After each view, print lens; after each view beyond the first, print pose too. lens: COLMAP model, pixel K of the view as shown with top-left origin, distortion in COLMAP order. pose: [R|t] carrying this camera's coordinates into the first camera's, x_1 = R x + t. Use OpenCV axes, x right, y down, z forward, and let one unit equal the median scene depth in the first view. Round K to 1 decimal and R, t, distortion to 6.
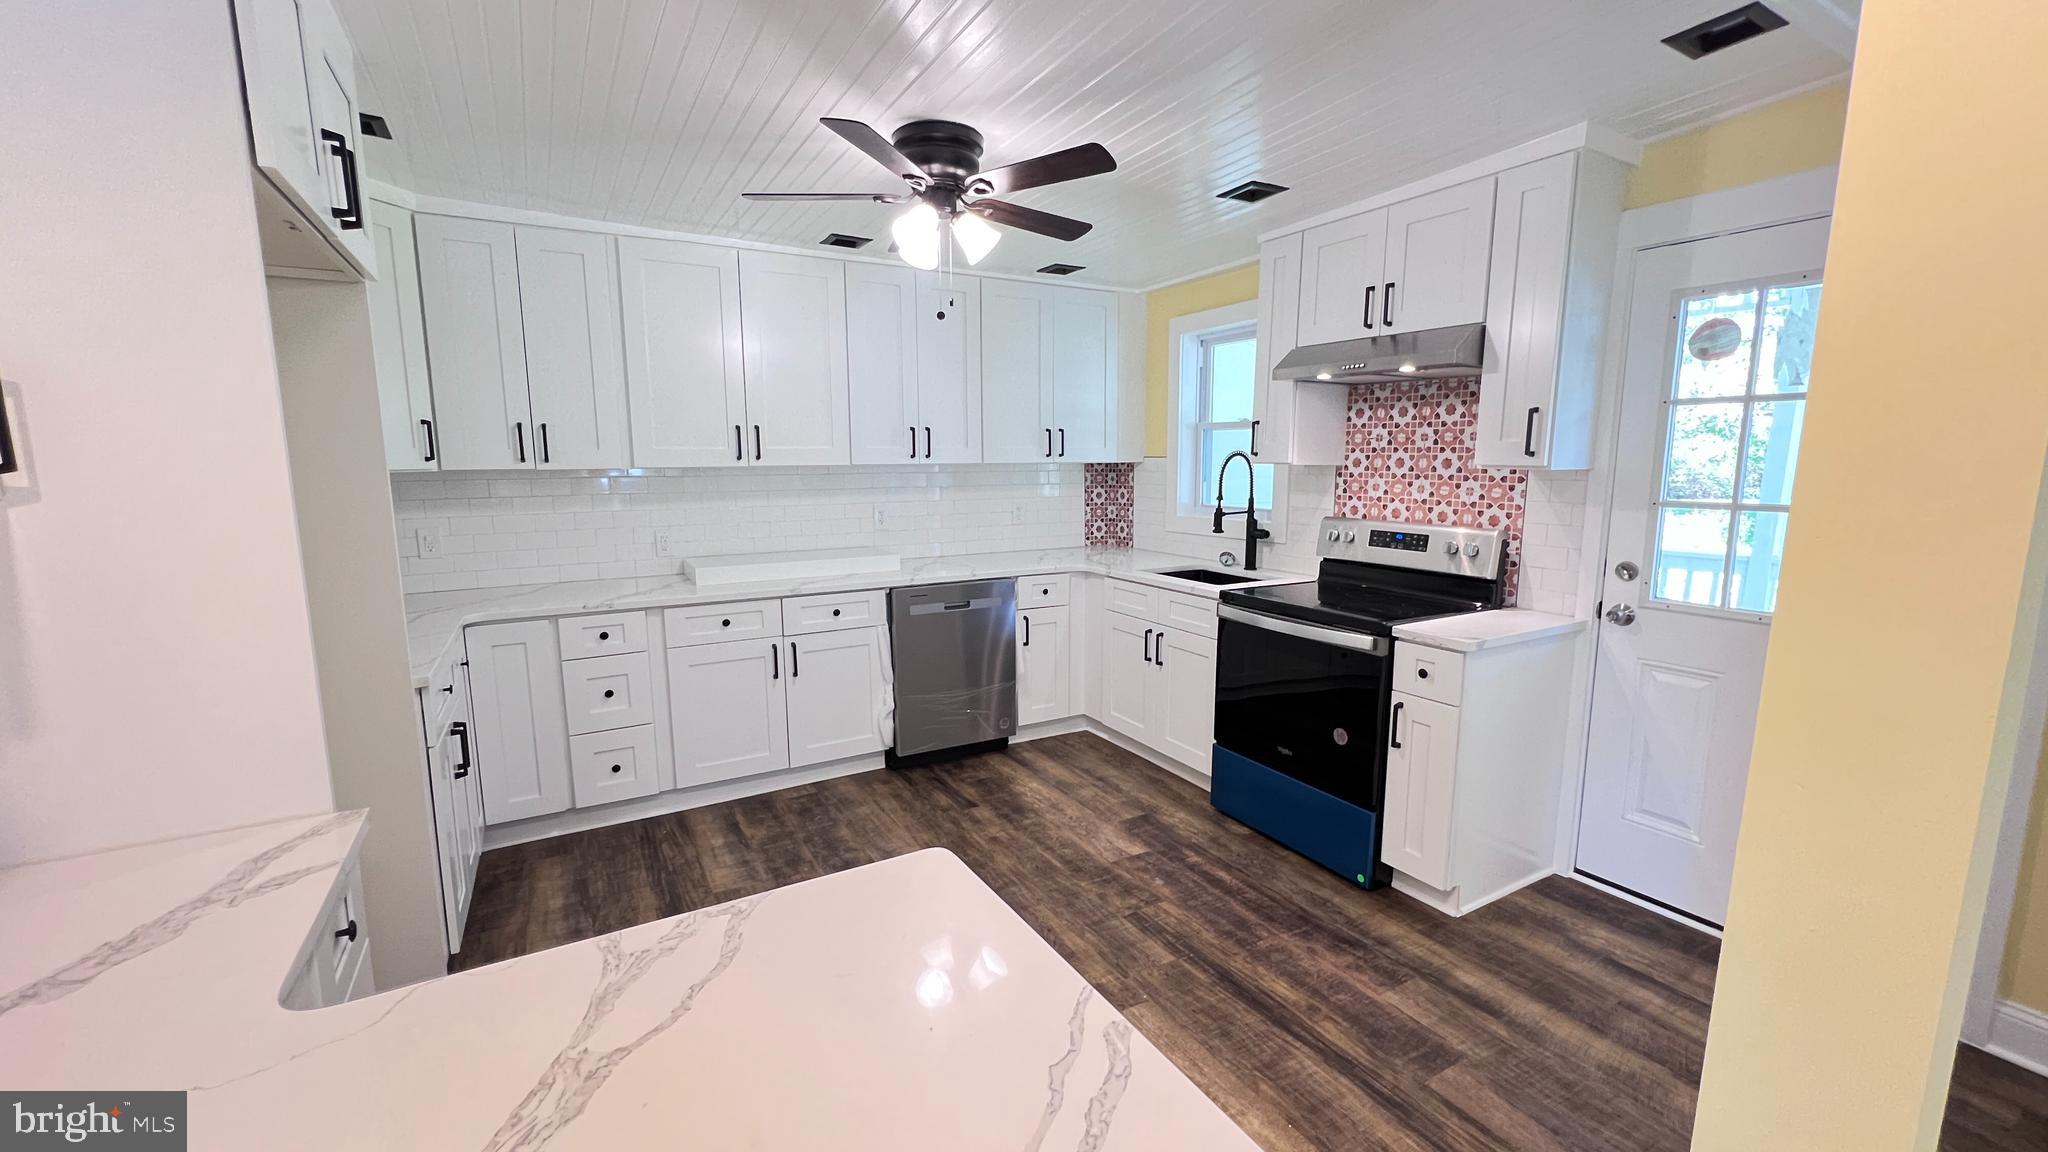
lens RADIAL K [[824.0, 0, 1025.1], [0, 824.0, 579.7], [0, 0, 1]] dist [-0.001724, 0.001059]
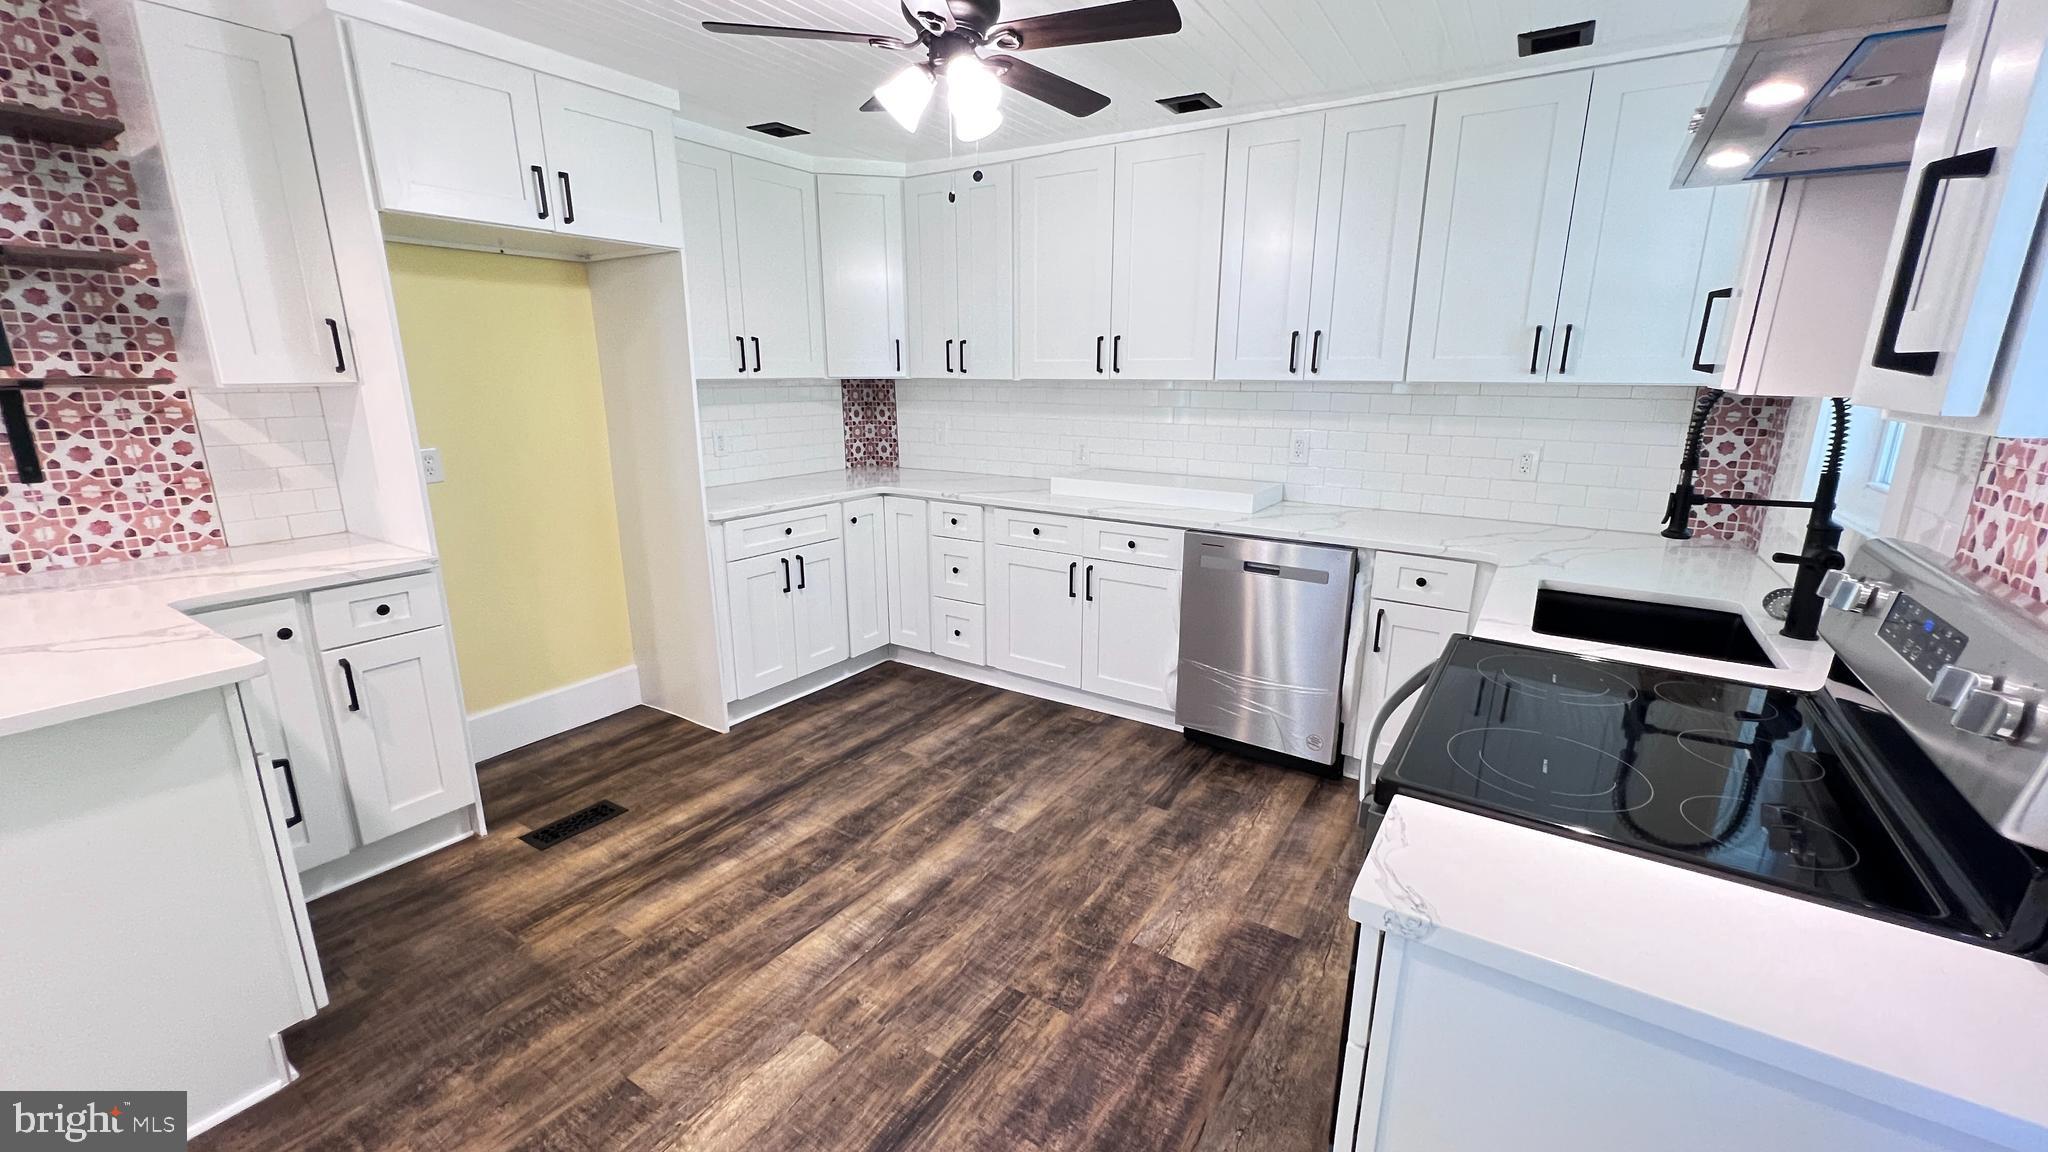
lens RADIAL K [[824.0, 0, 1013.2], [0, 824.0, 571.1], [0, 0, 1]] dist [-0.001724, 0.001059]
pose [[0.442316, 0.219154, -0.869671, 0.563059], [-0.137042, 0.974813, 0.175949, -0.080861], [0.886327, 0.041357, 0.461209, 0.512231]]
